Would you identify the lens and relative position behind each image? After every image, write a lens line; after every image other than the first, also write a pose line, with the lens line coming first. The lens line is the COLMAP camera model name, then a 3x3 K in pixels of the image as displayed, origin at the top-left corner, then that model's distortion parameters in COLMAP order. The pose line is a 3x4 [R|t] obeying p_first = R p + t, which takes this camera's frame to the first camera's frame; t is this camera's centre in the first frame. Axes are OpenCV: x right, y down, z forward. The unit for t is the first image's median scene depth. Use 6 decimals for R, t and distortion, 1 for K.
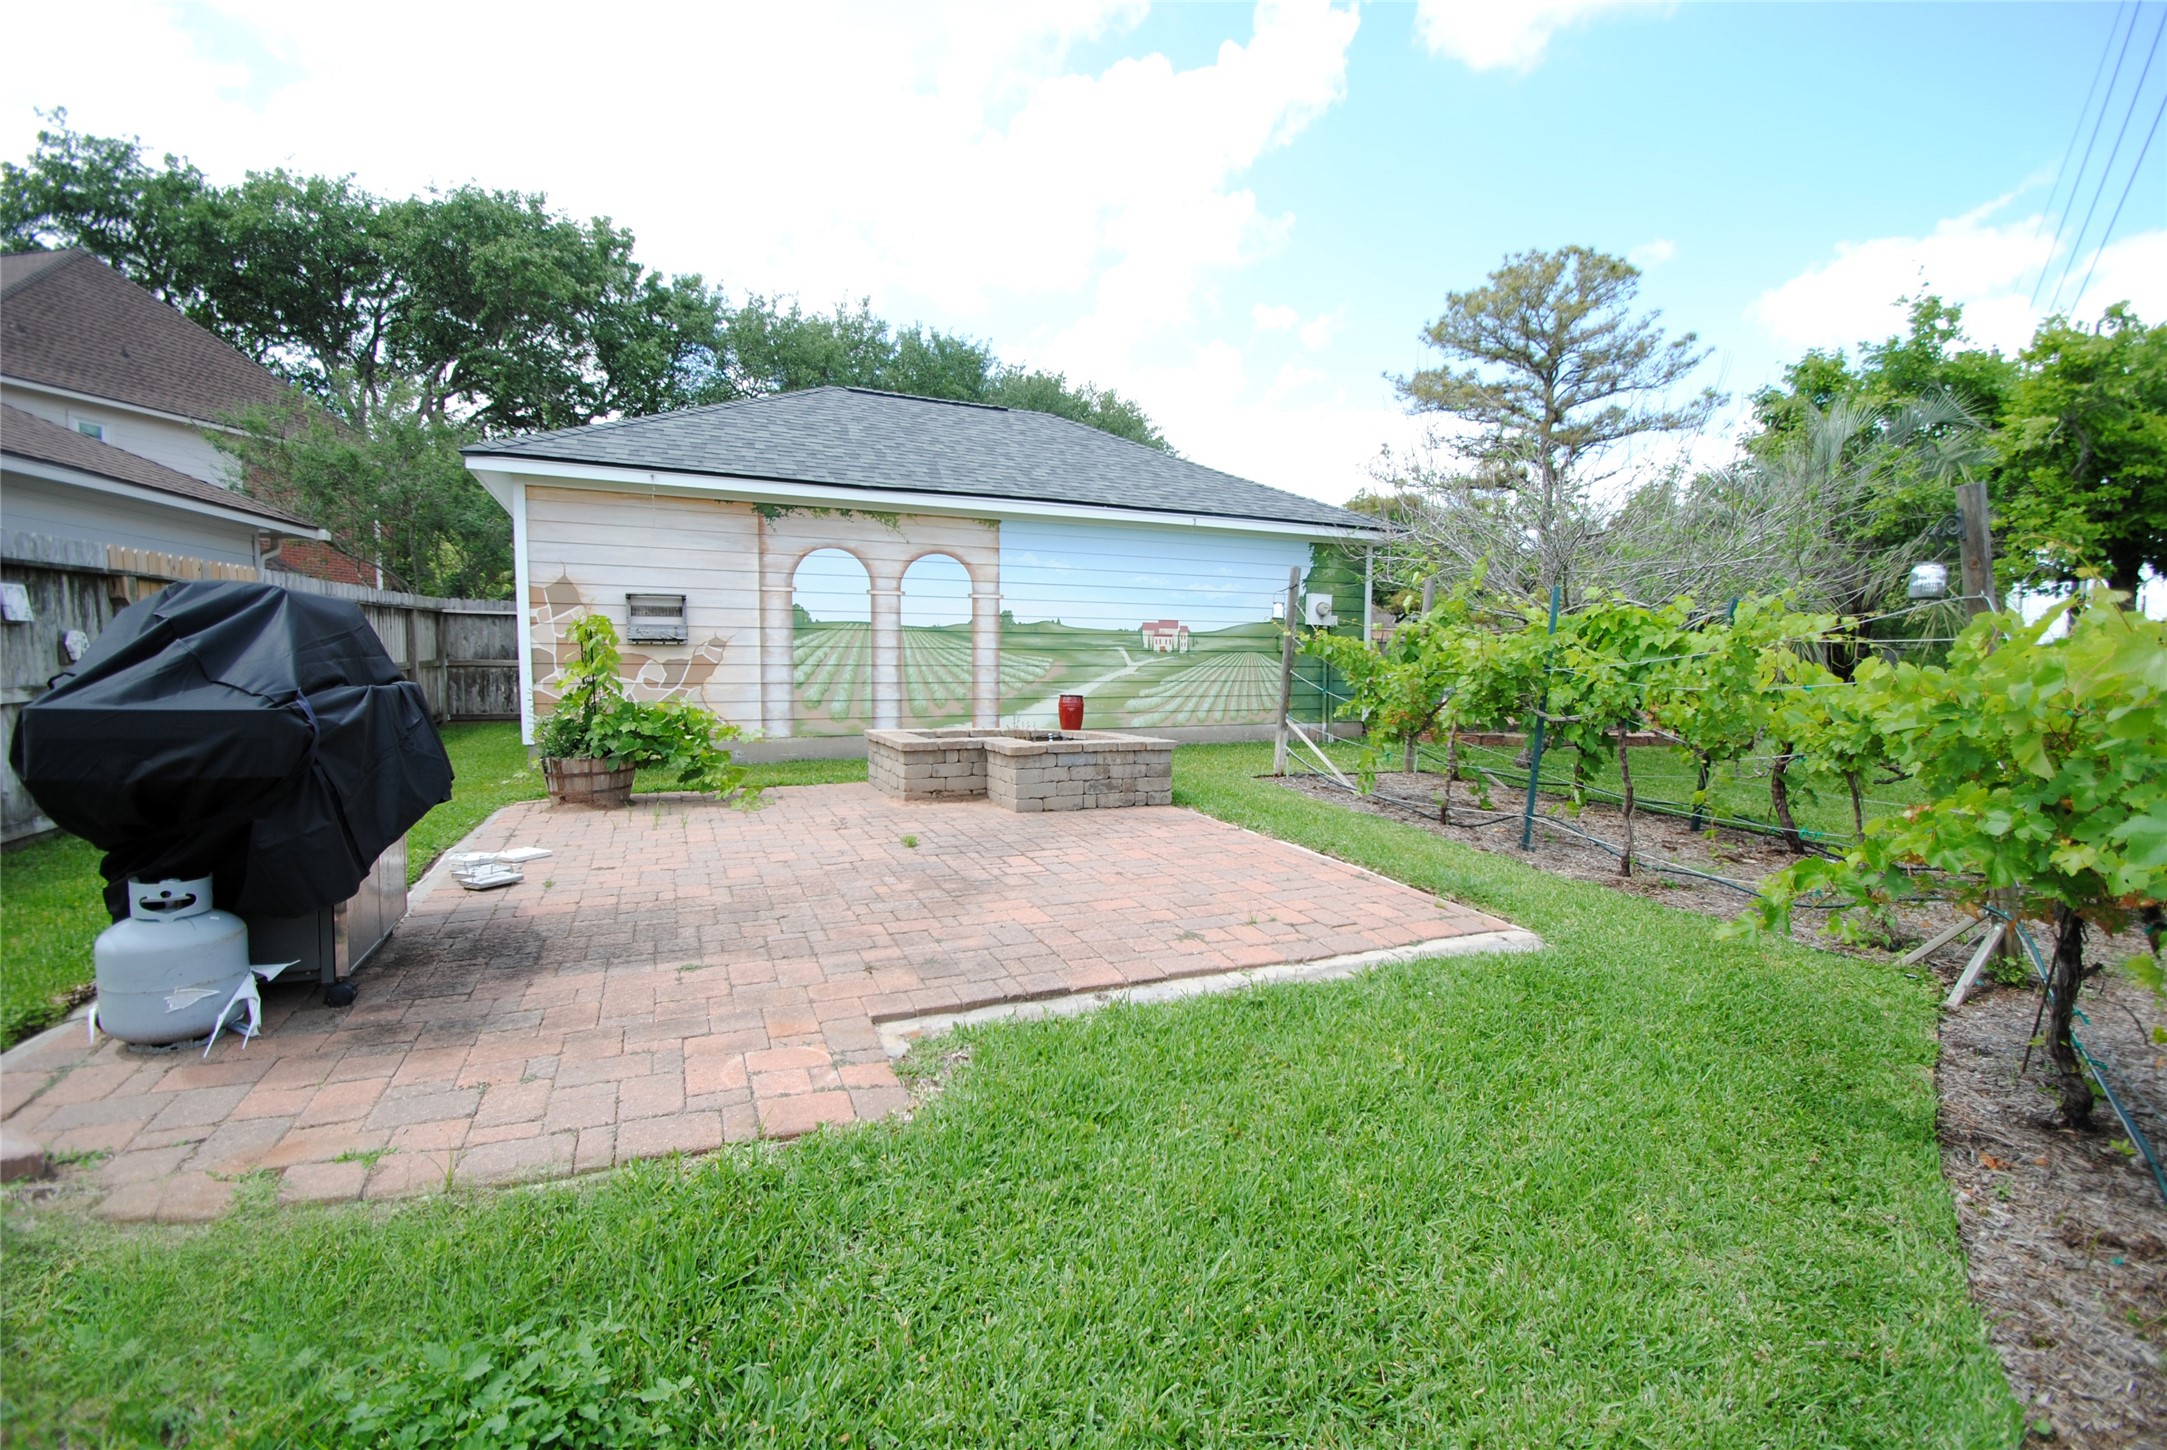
lens RADIAL K [[951.5, 0, 1085.7], [0, 951.5, 728.0], [0, 0, 1]] dist [-0.000794, -0.006660]
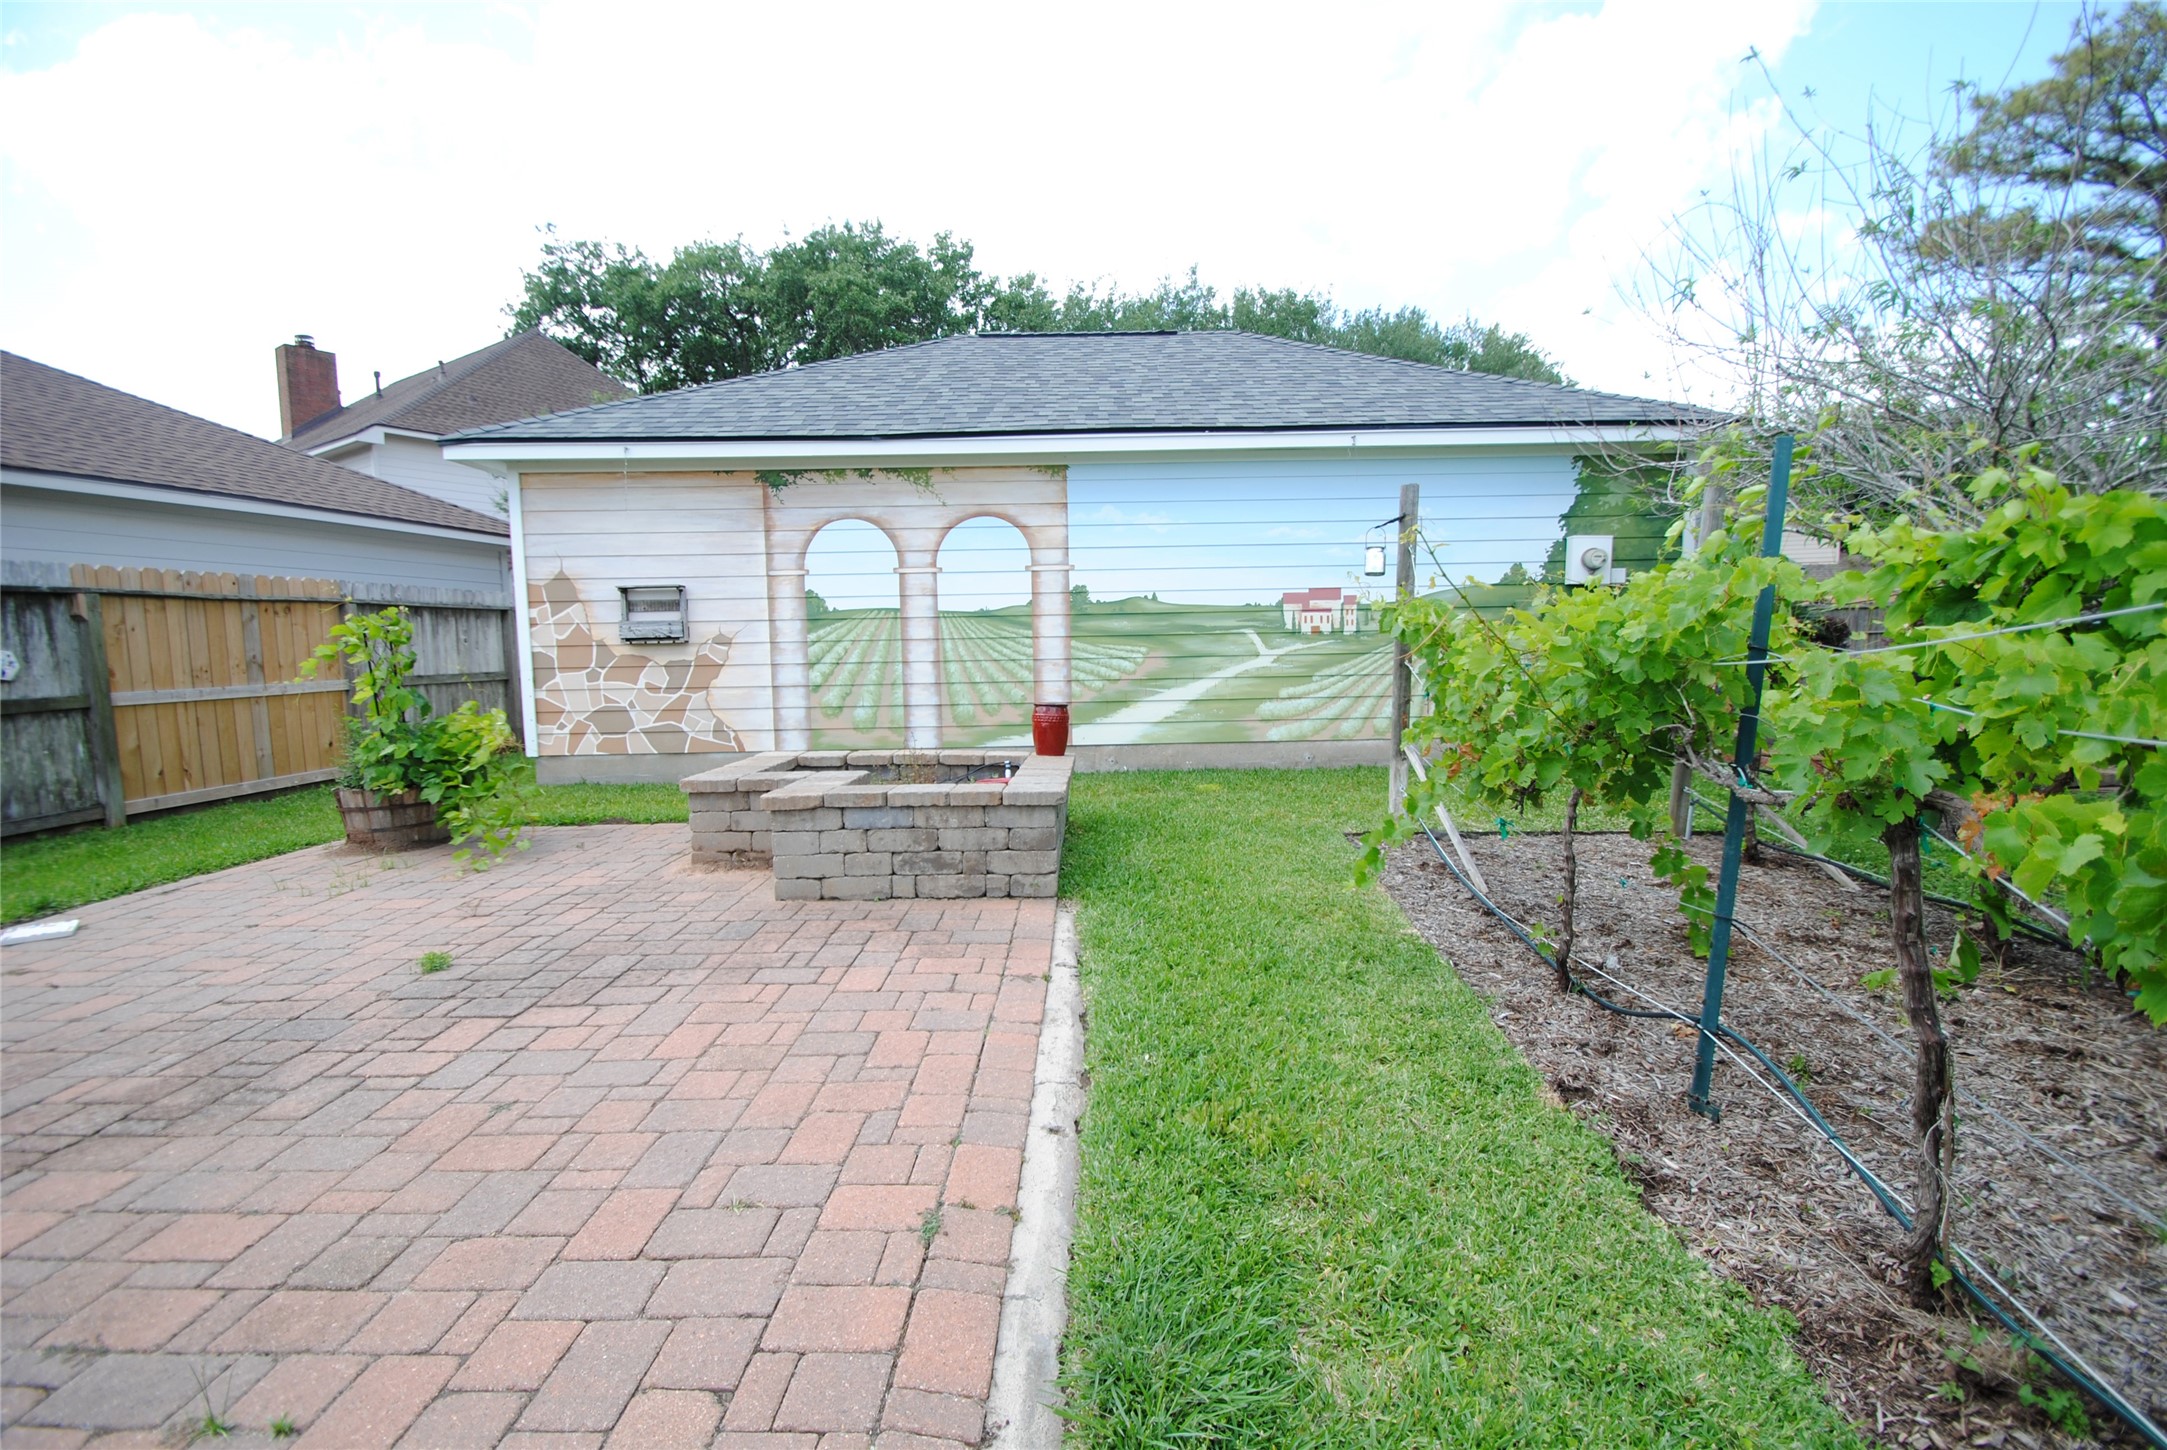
lens RADIAL K [[951.5, 0, 1085.0], [0, 951.5, 724.9], [0, 0, 1]] dist [-0.000794, -0.006660]
pose [[0.909936, 0.009485, -0.414641, 0.239787], [-0.004918, 0.999915, 0.012081, -0.023026], [0.414720, -0.008953, 0.909905, 0.326460]]
